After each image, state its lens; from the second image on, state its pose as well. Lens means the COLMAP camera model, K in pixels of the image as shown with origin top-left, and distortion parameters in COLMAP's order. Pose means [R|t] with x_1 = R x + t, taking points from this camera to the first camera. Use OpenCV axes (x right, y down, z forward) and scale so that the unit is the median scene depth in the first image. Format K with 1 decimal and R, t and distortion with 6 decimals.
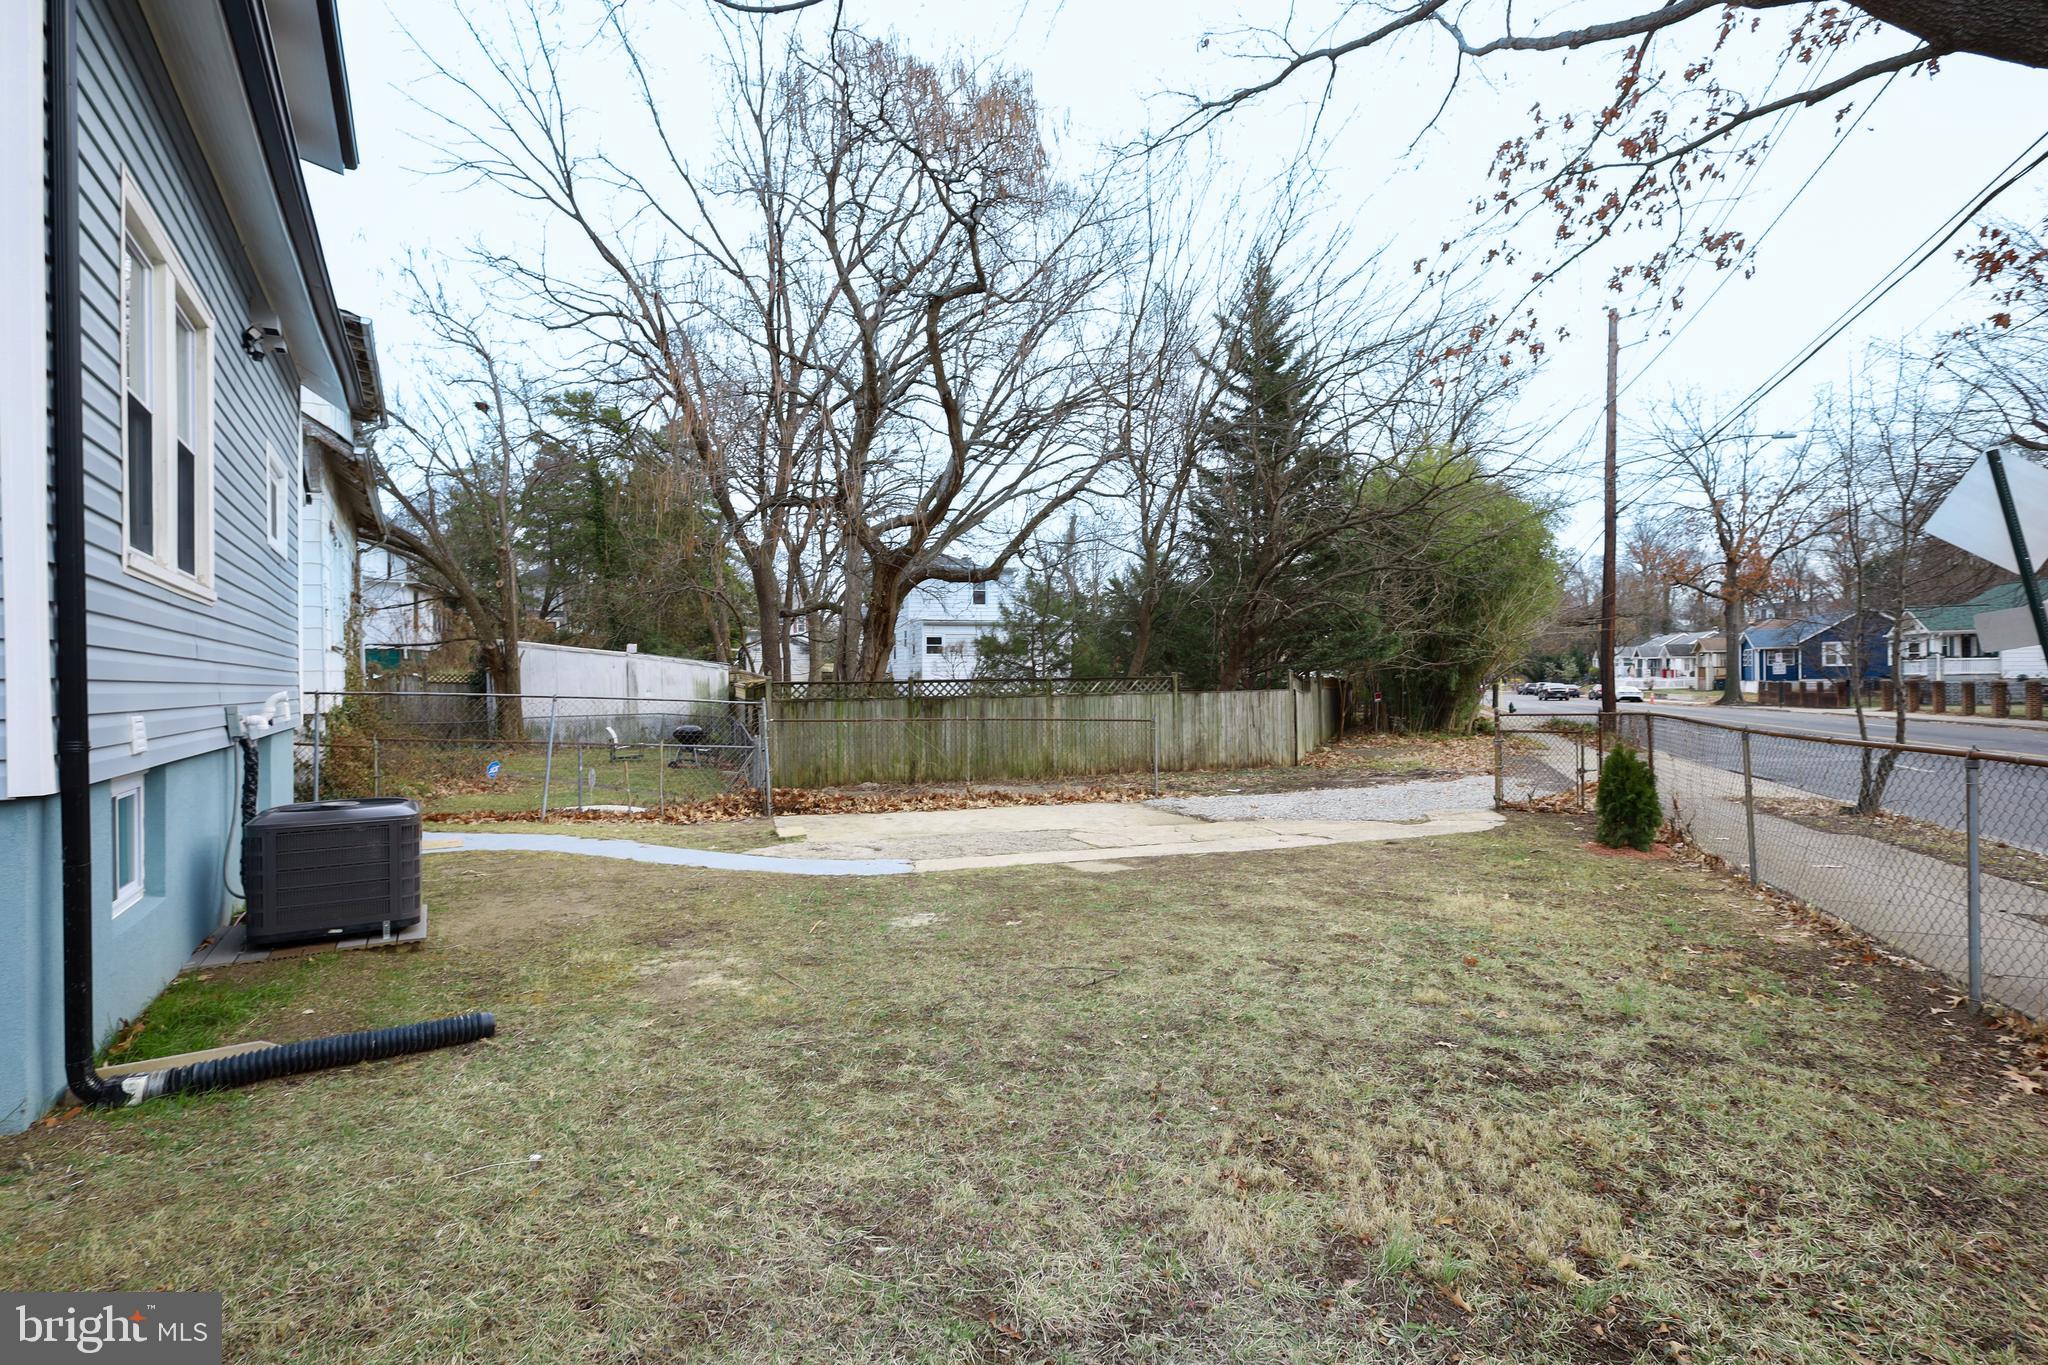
lens RADIAL K [[954.6, 0, 1024.0], [0, 954.6, 682.5], [0, 0, 1]] dist [-0.000425, 0.000032]
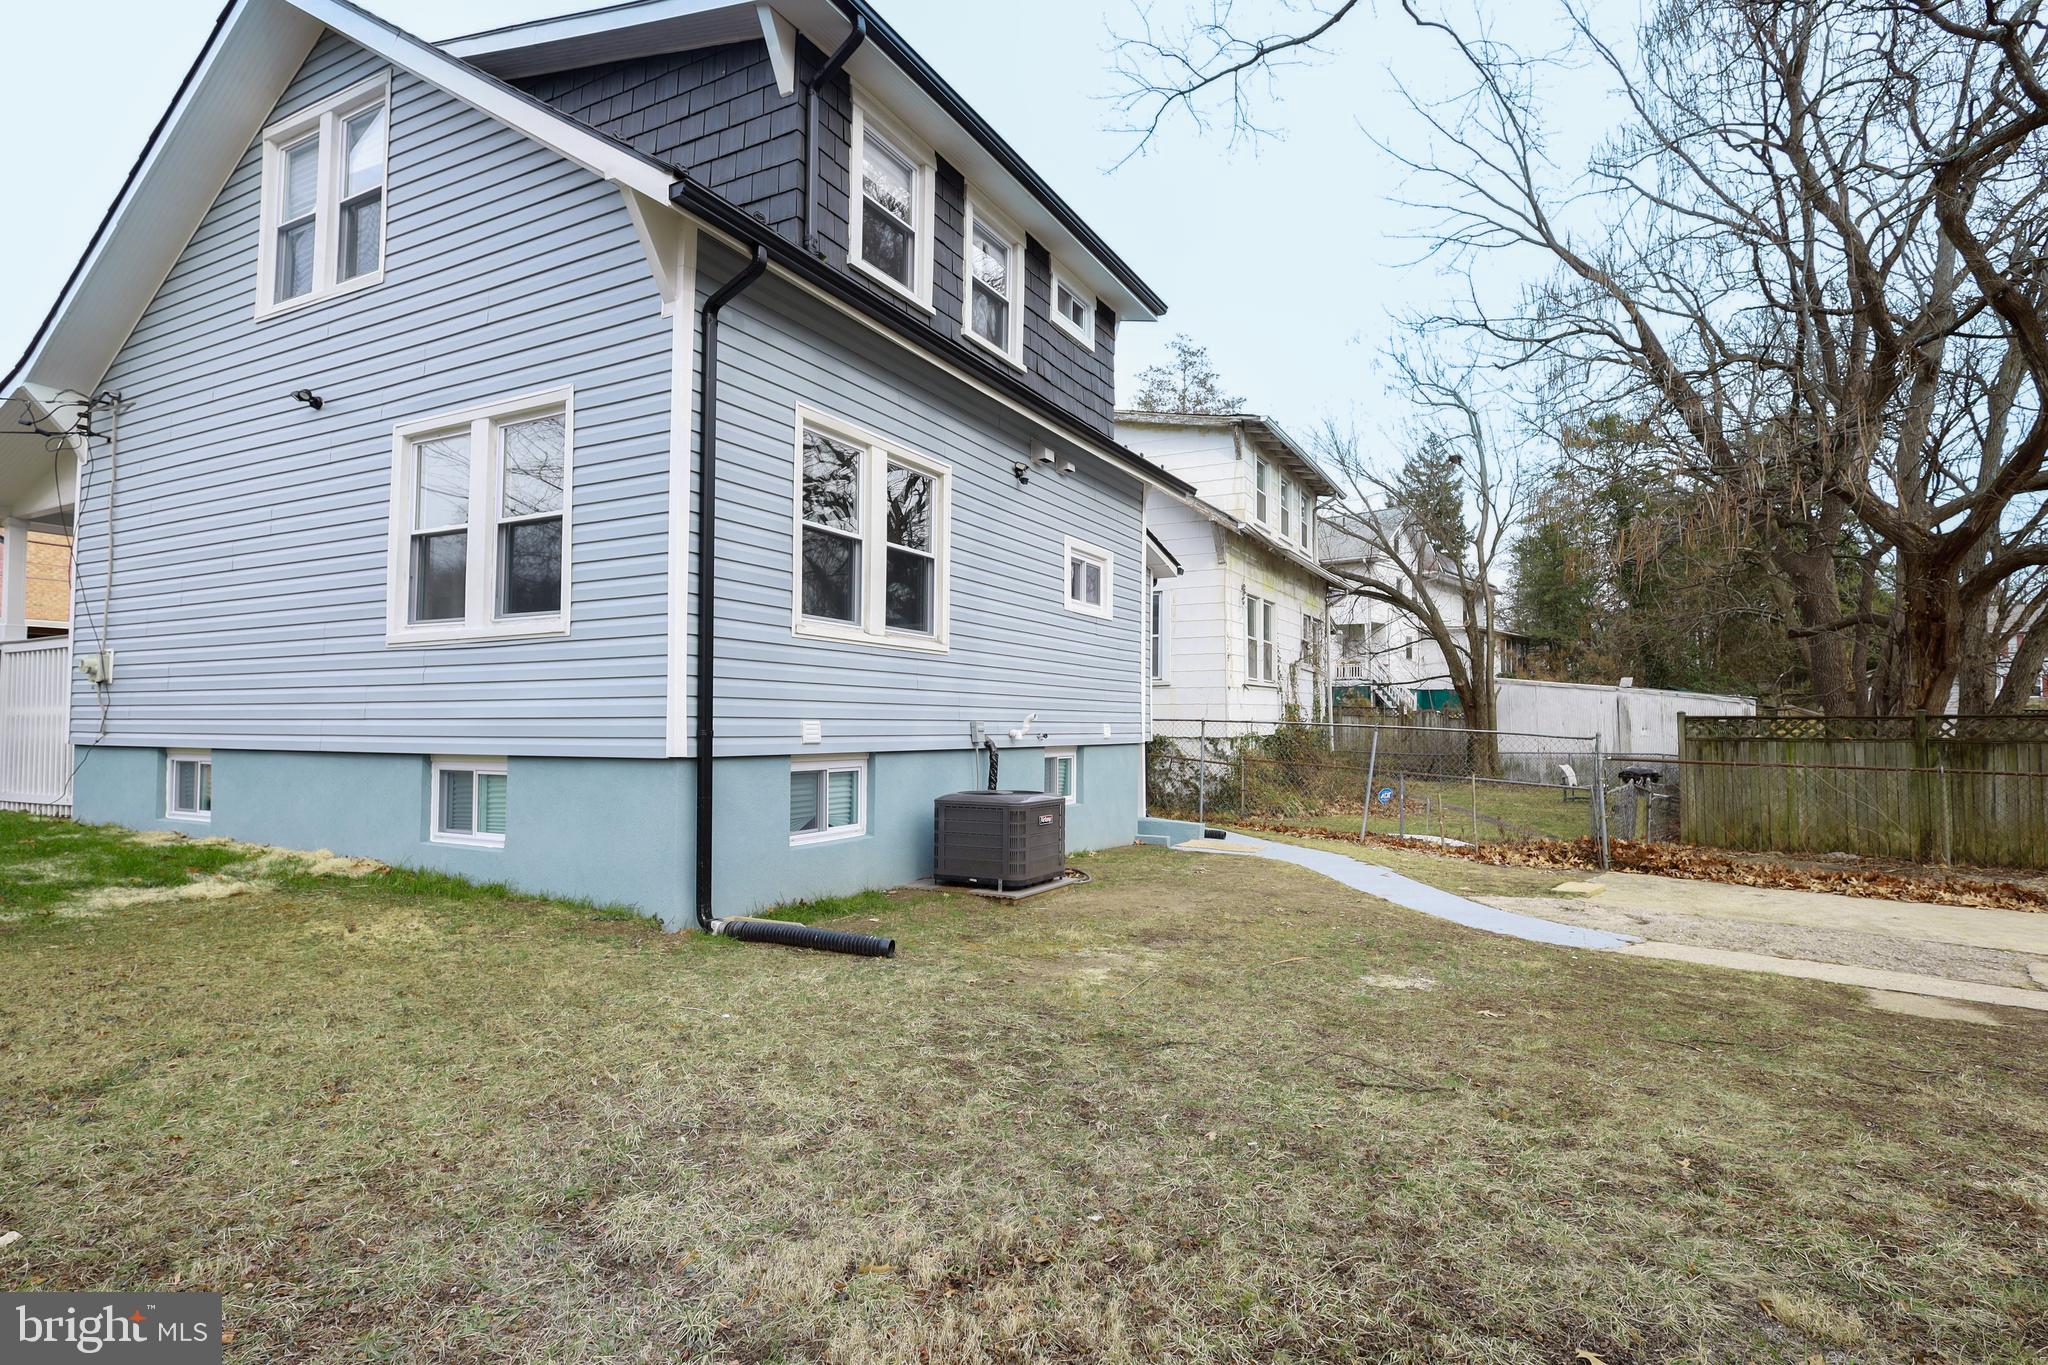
lens RADIAL K [[940.1, 0, 1024.0], [0, 940.1, 682.5], [0, 0, 1]] dist [-0.001562, 0.000339]
pose [[0.538674, -0.025391, -0.842132, 0.480555], [-0.008090, 0.999344, -0.035306, 0.015935], [0.842476, 0.025832, 0.538115, 0.295679]]
